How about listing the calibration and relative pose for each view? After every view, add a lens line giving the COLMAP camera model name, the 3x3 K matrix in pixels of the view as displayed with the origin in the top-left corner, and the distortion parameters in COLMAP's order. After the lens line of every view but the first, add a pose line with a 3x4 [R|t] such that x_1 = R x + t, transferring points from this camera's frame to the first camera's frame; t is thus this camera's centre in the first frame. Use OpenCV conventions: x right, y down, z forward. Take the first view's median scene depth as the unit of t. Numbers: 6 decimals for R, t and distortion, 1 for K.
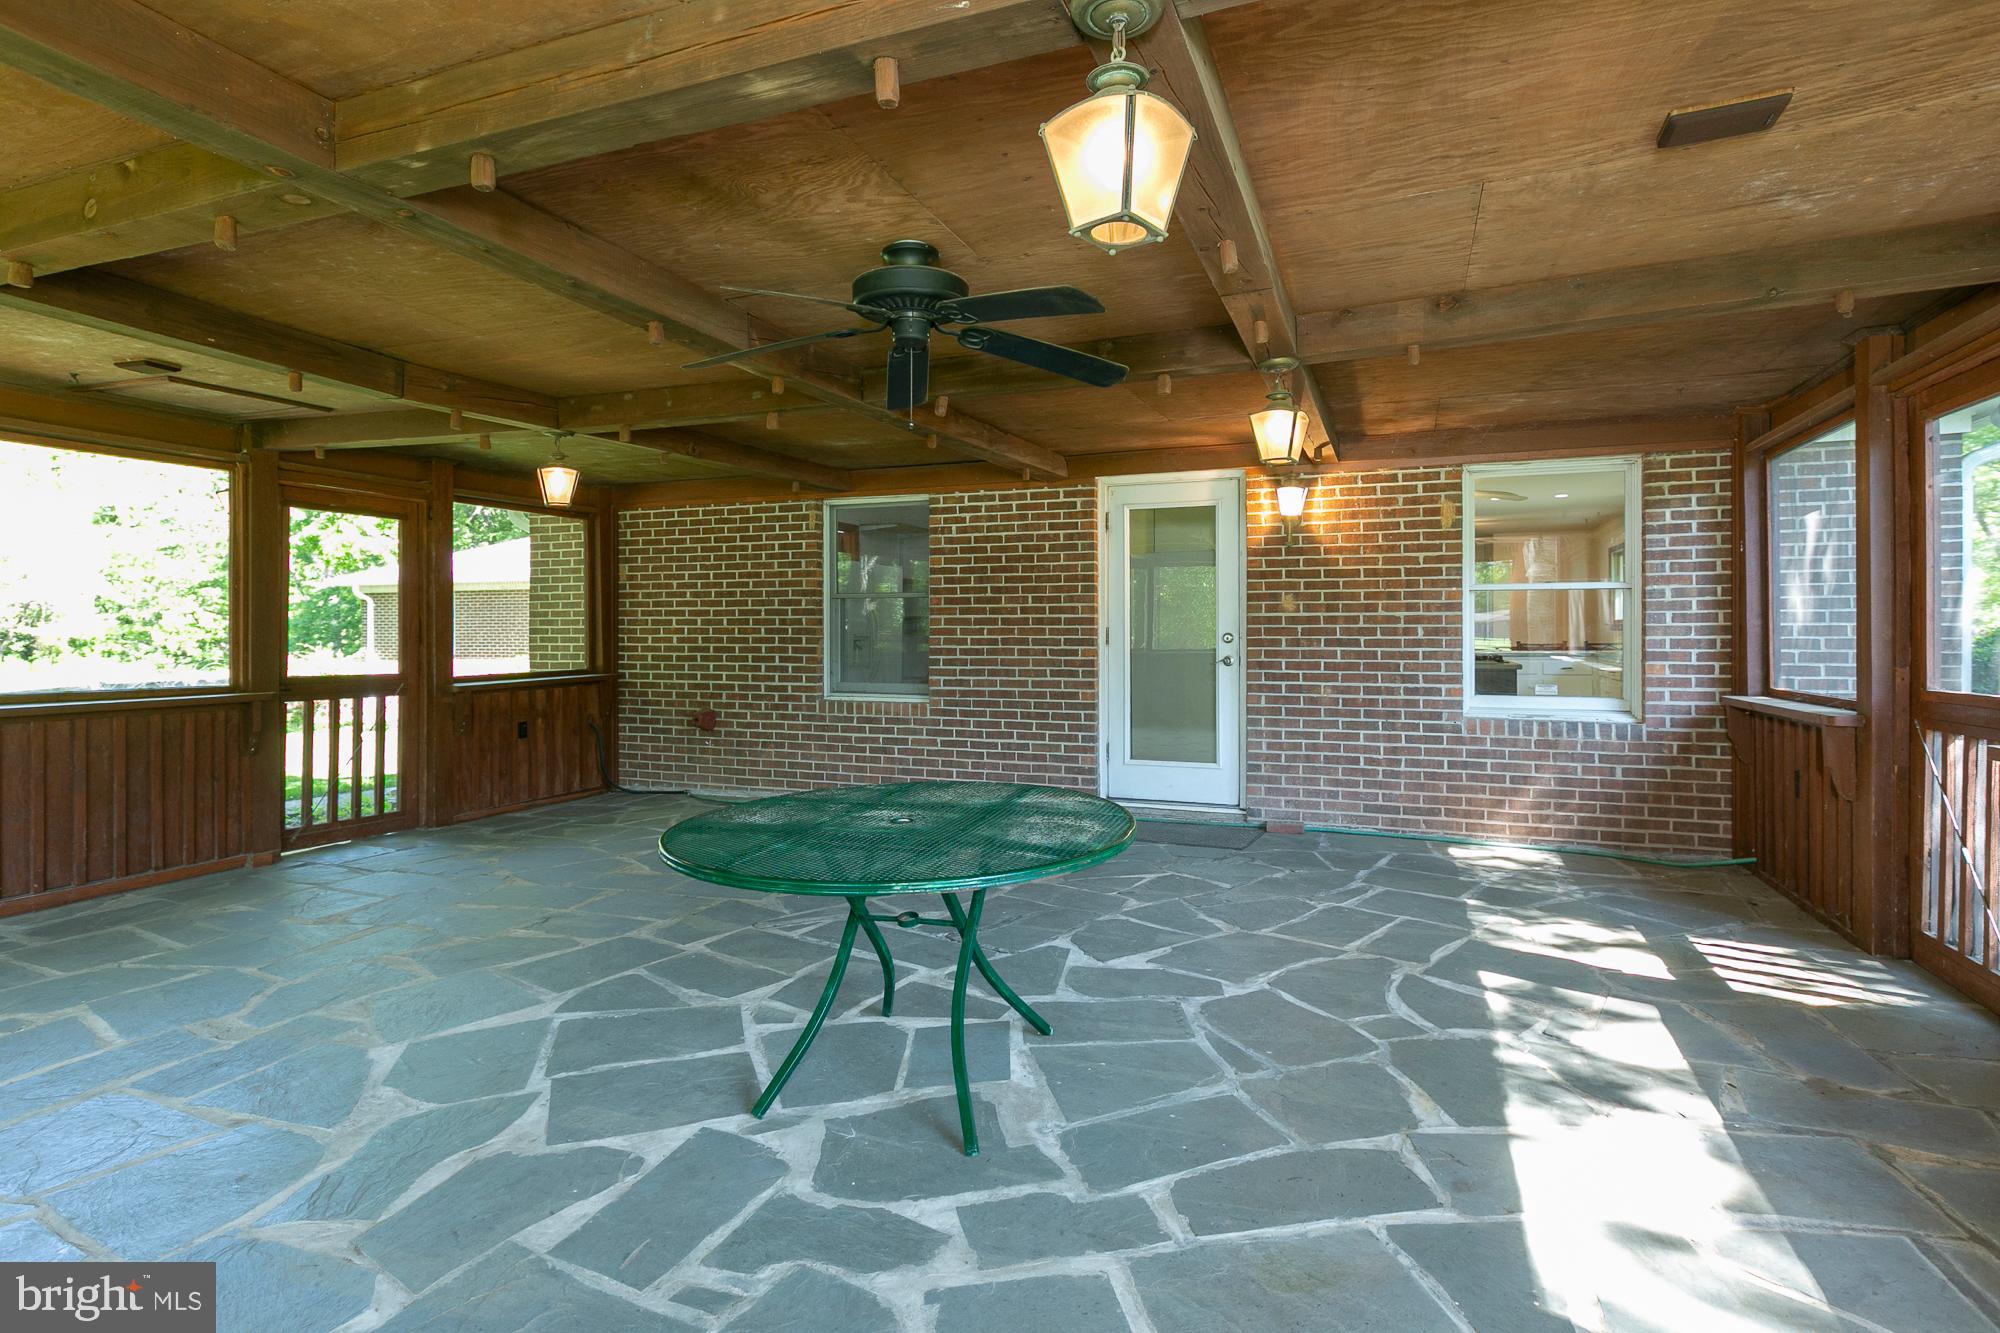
lens RADIAL K [[986.5, 0, 992.8], [0, 986.5, 649.0], [0, 0, 1]] dist [-0.000814, 0.000691]
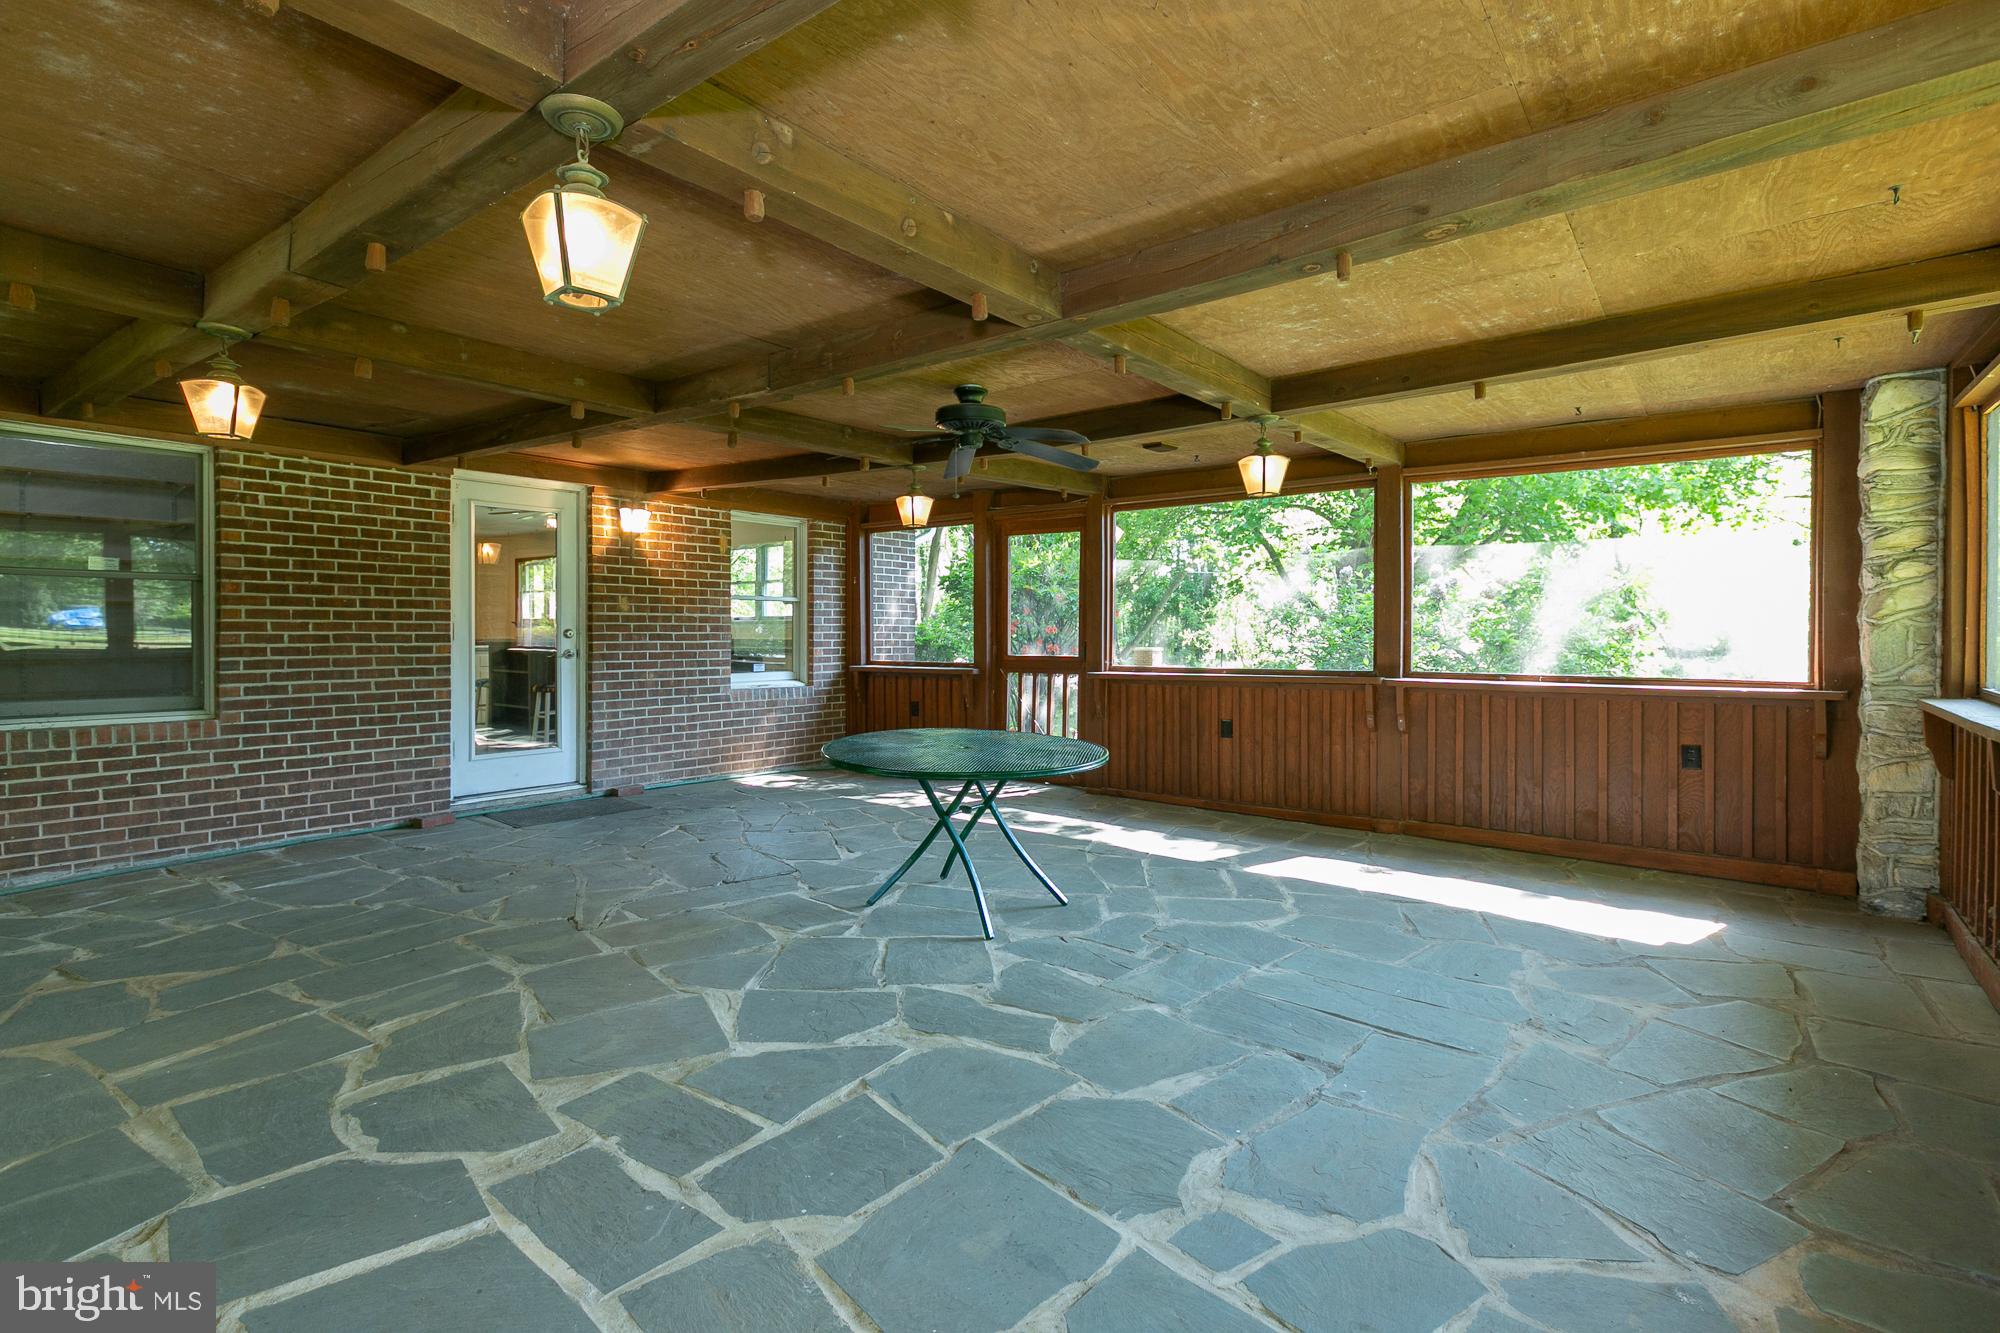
lens RADIAL K [[986.5, 0, 991.6], [0, 986.5, 651.8], [0, 0, 1]] dist [-0.000814, 0.000691]
pose [[0.278206, -0.019244, 0.960329, -0.711328], [0.014283, 0.999772, 0.015896, -0.001488], [-0.960415, 0.009294, 0.278417, 0.230758]]
